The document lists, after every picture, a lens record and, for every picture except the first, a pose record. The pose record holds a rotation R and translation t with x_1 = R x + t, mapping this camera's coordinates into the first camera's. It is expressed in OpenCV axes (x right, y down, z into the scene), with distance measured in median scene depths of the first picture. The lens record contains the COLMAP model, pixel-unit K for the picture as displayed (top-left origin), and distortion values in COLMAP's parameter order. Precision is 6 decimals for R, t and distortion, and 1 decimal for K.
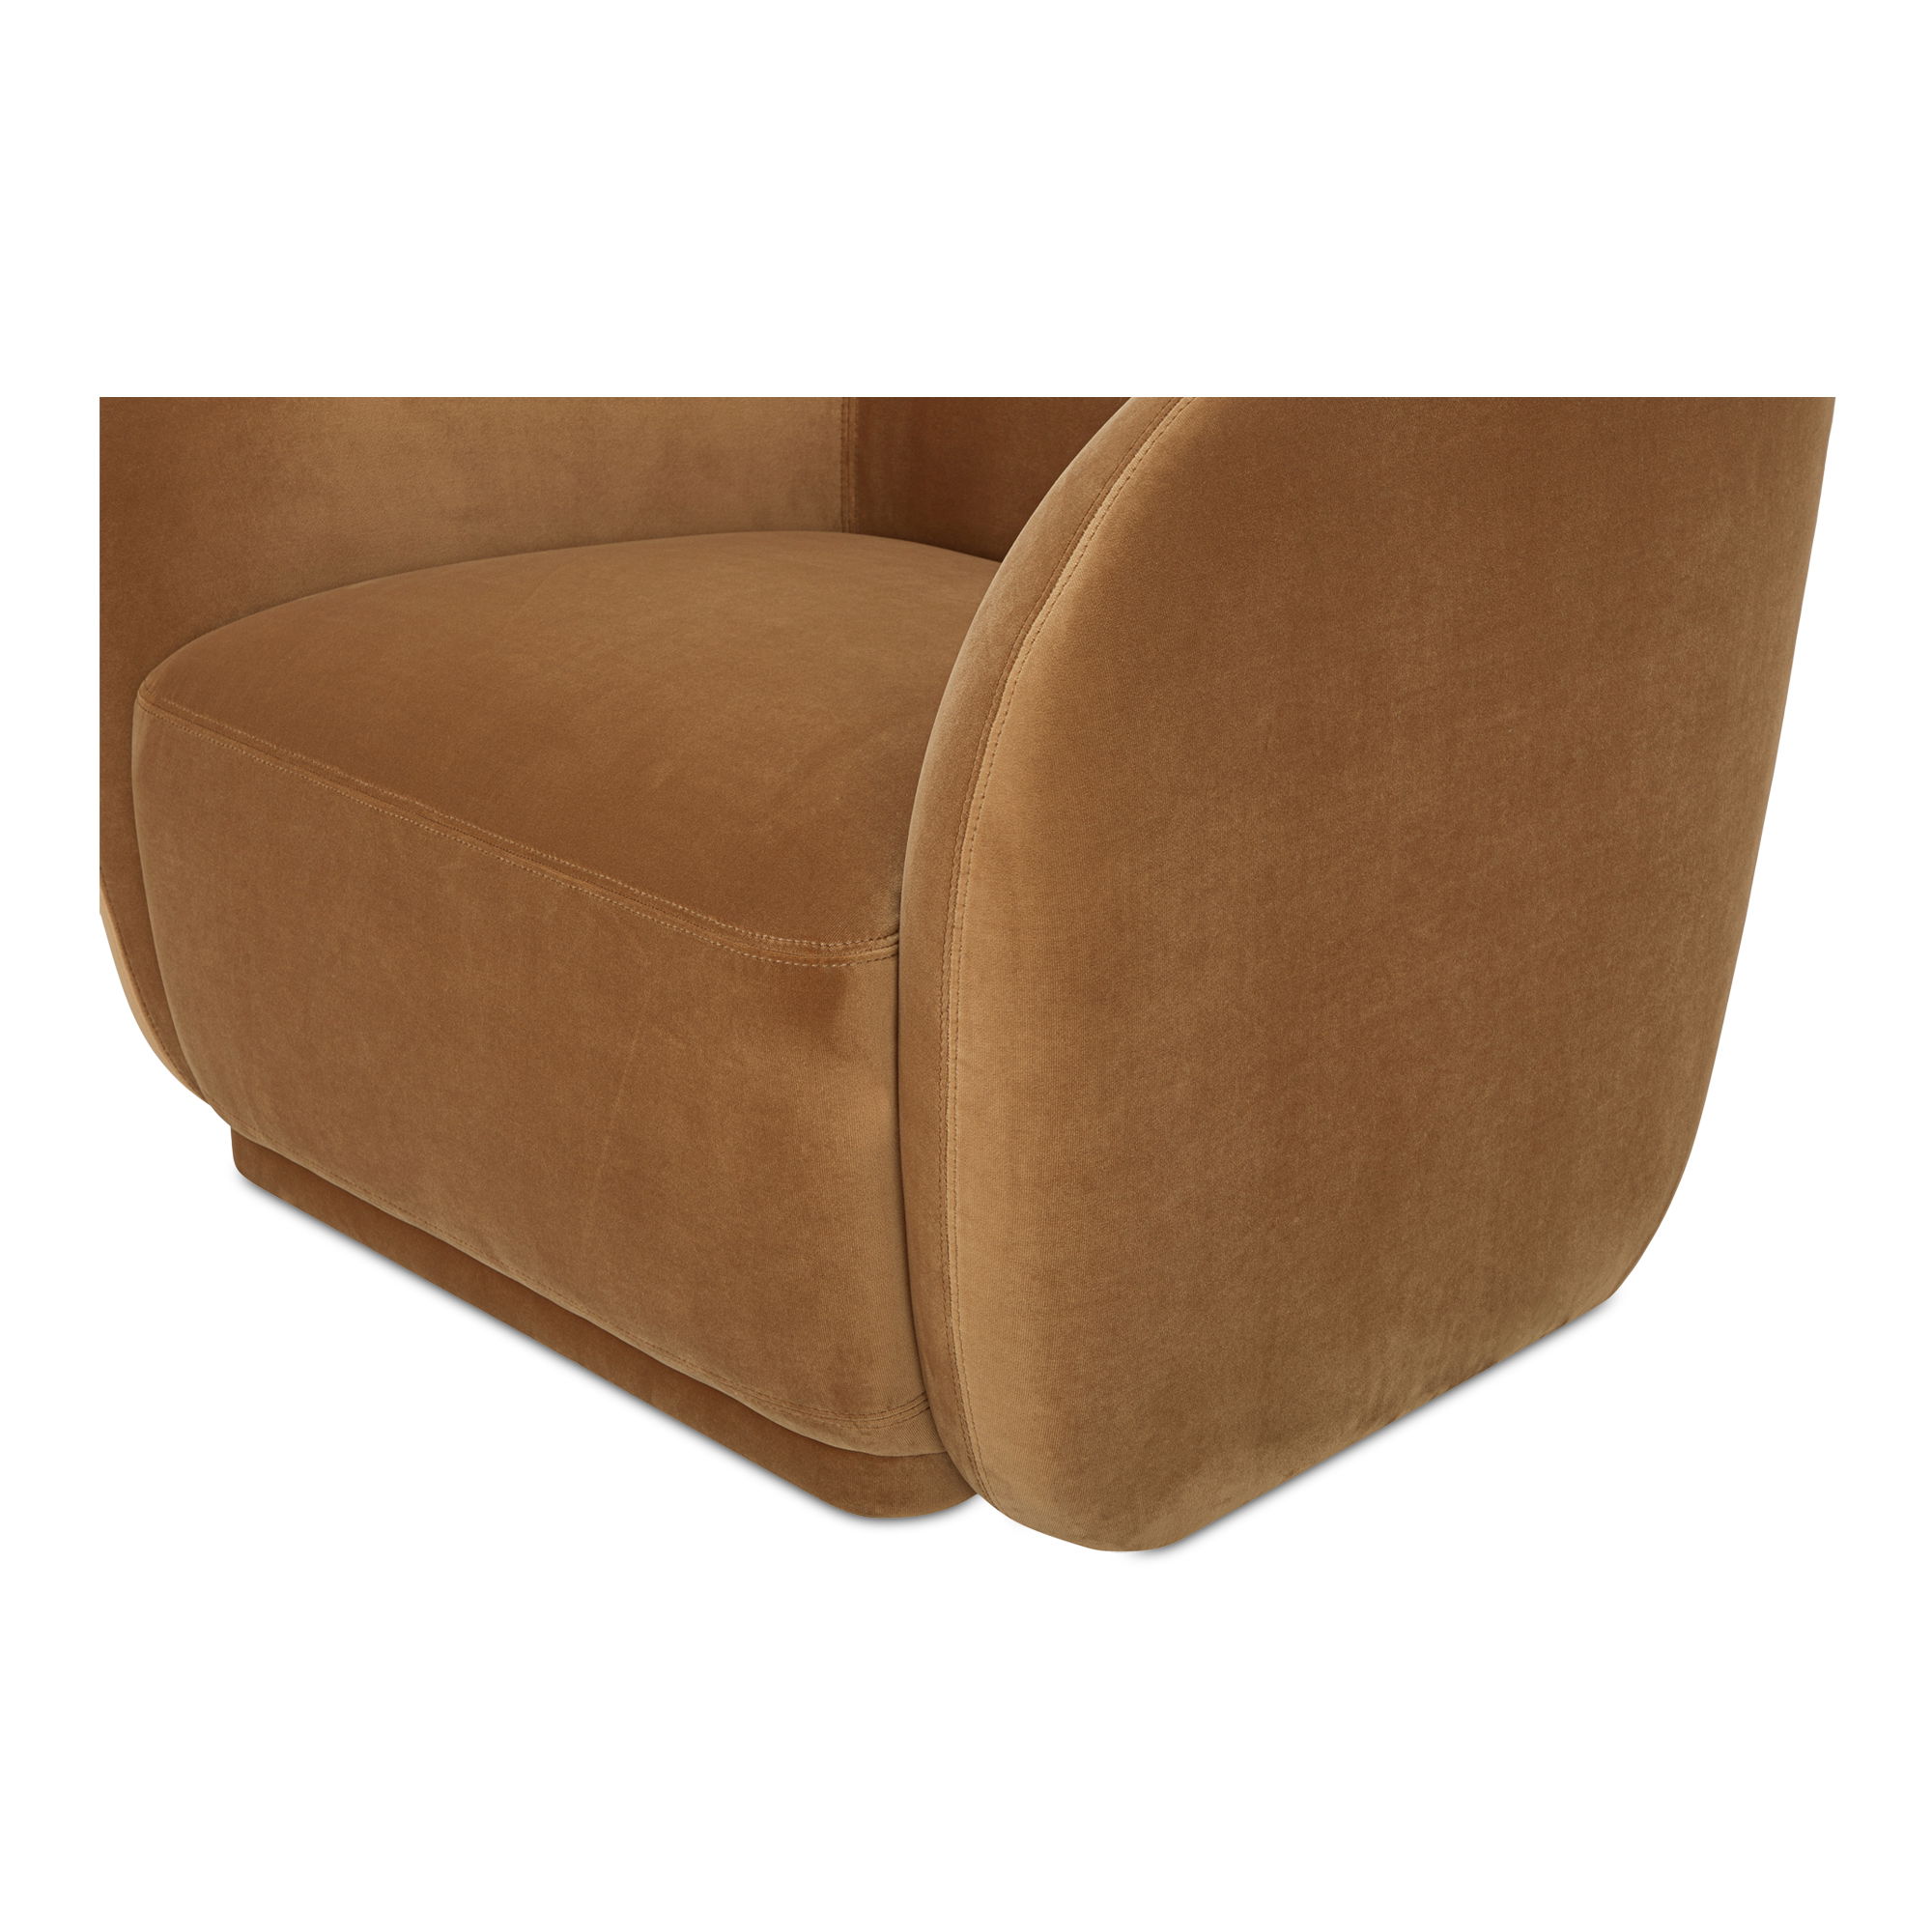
lens RADIAL K [[2644.3, 0, 966.0], [0, 2644.3, 966.0], [0, 0, 1]] dist [0.147337, 0.007486]
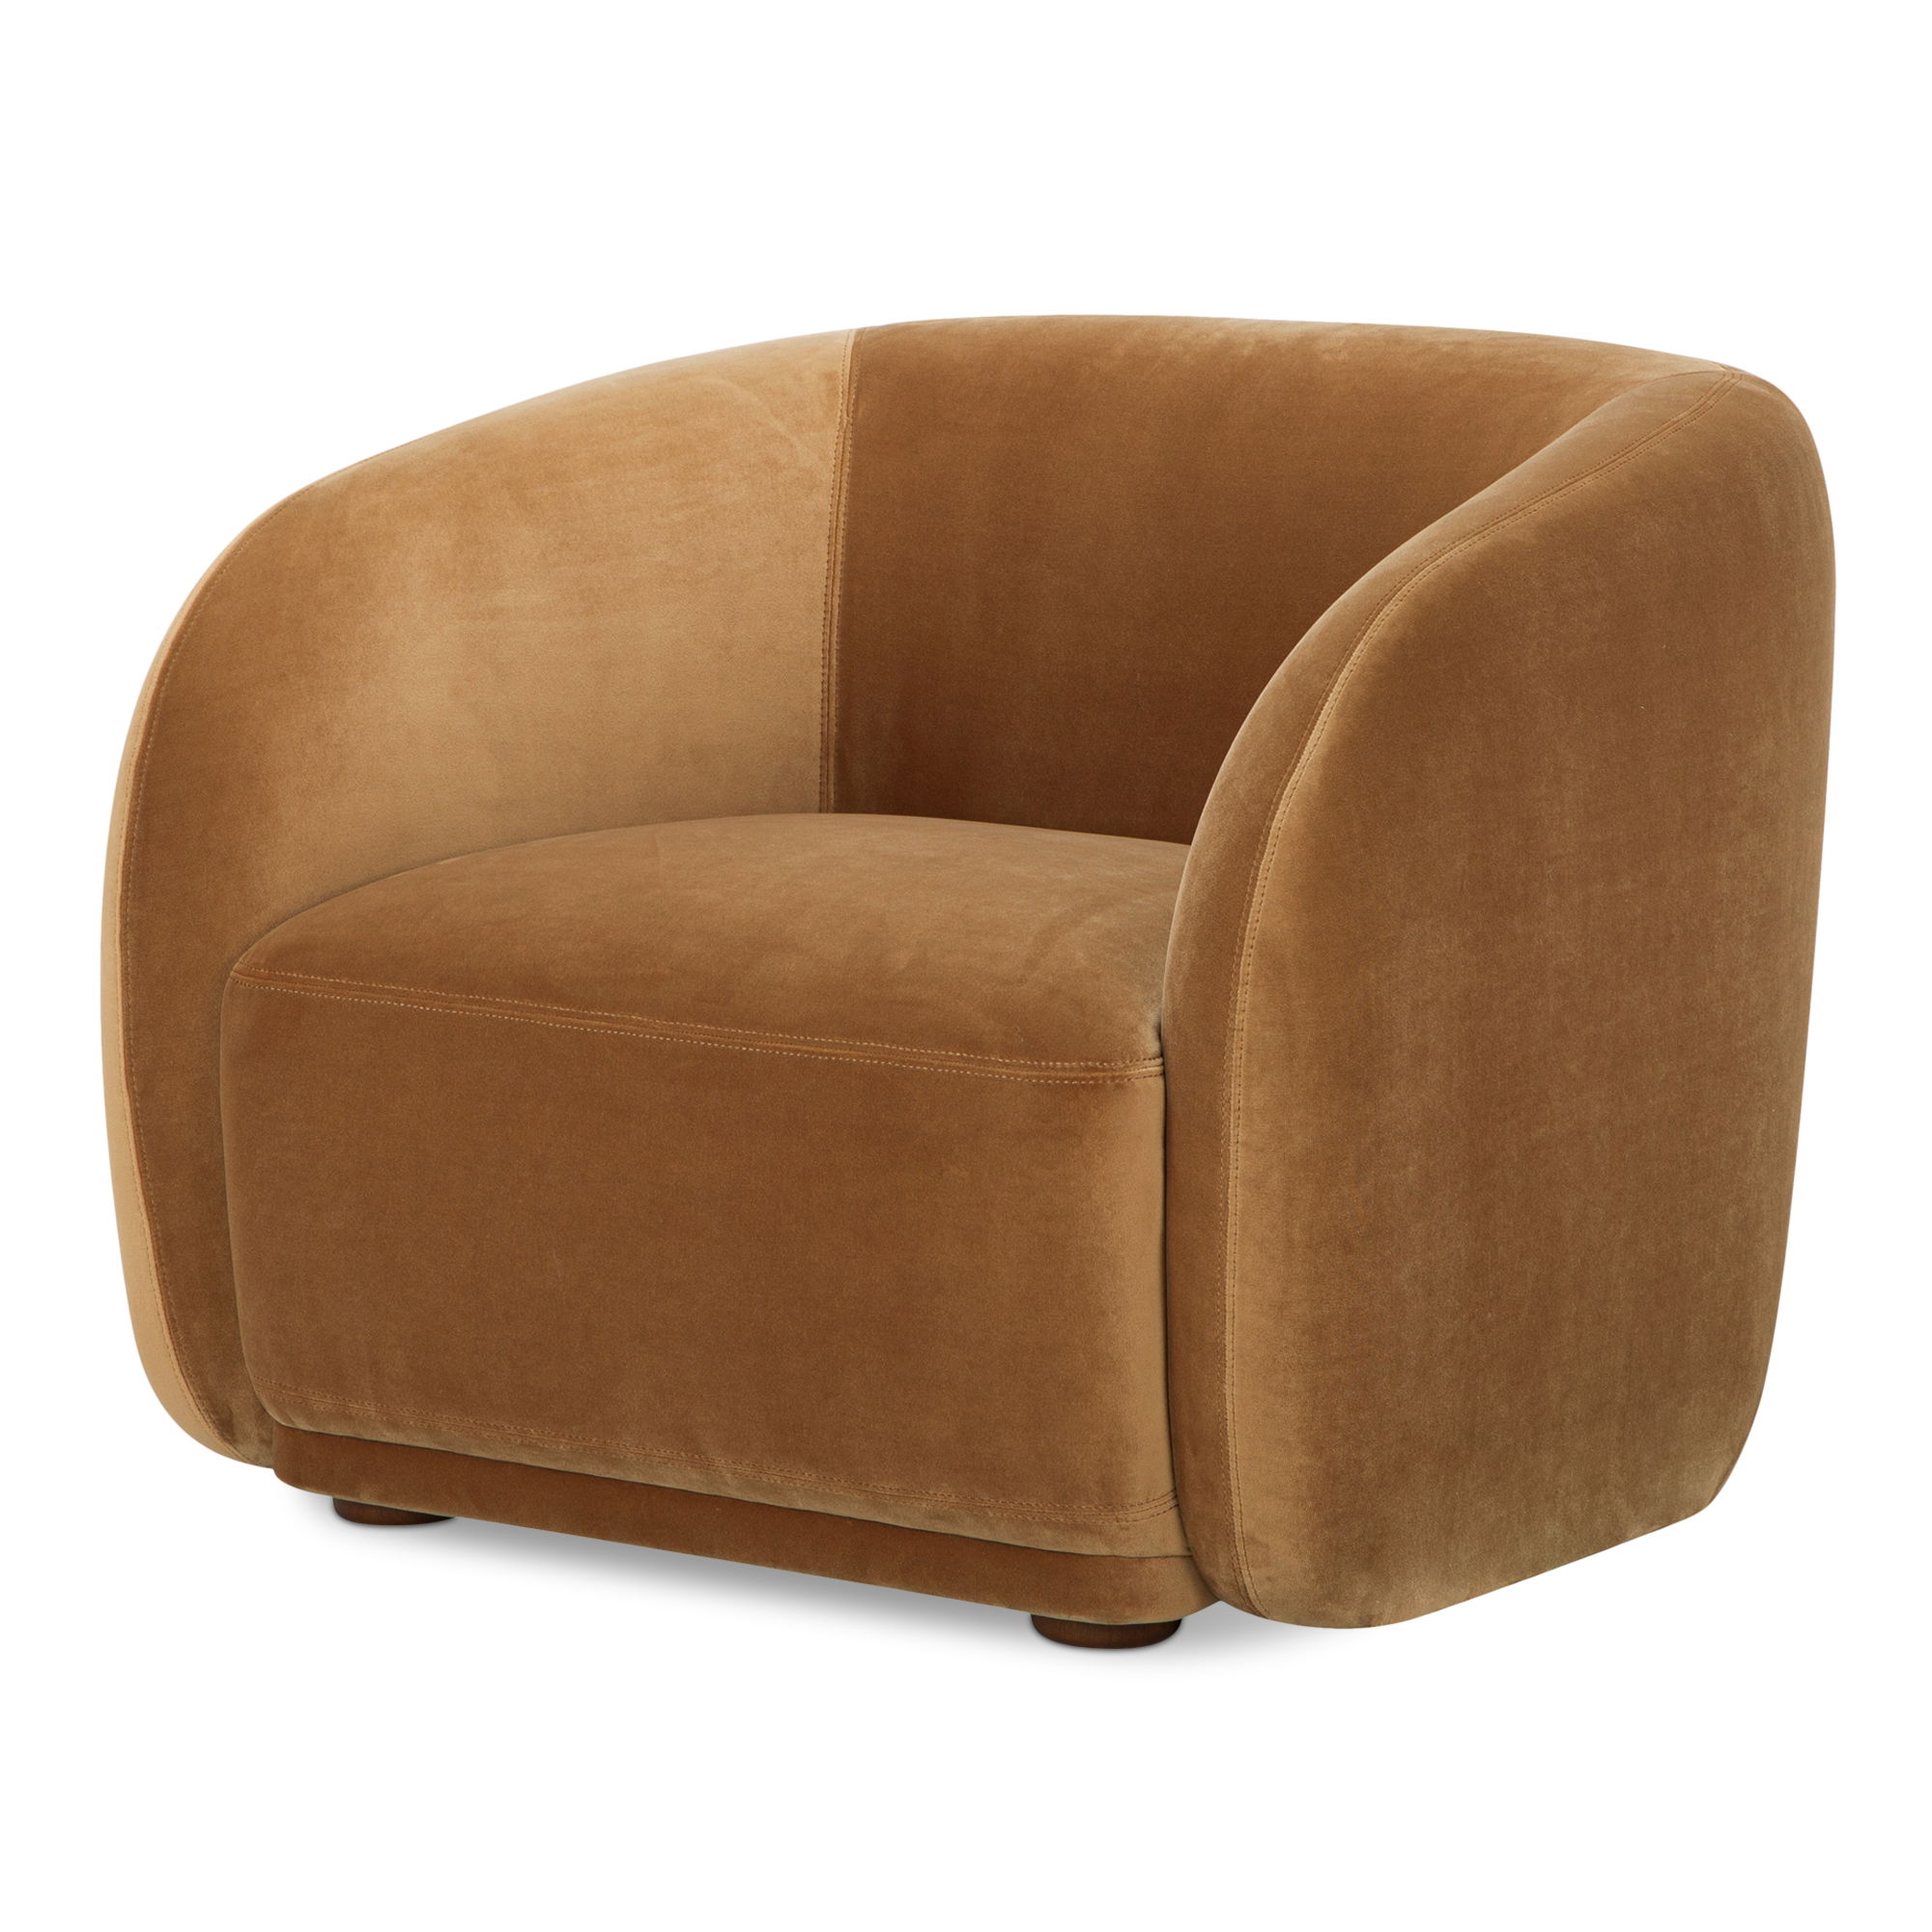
lens RADIAL K [[4258.5, 0, 966.0], [0, 4258.5, 966.0], [0, 0, 1]] dist [0.159950, -0.020967]
pose [[0.989201, -0.028821, 0.143703, -0.375106], [0.054675, 0.982263, -0.179361, 0.277201], [-0.135985, 0.185281, 0.973231, -0.826628]]
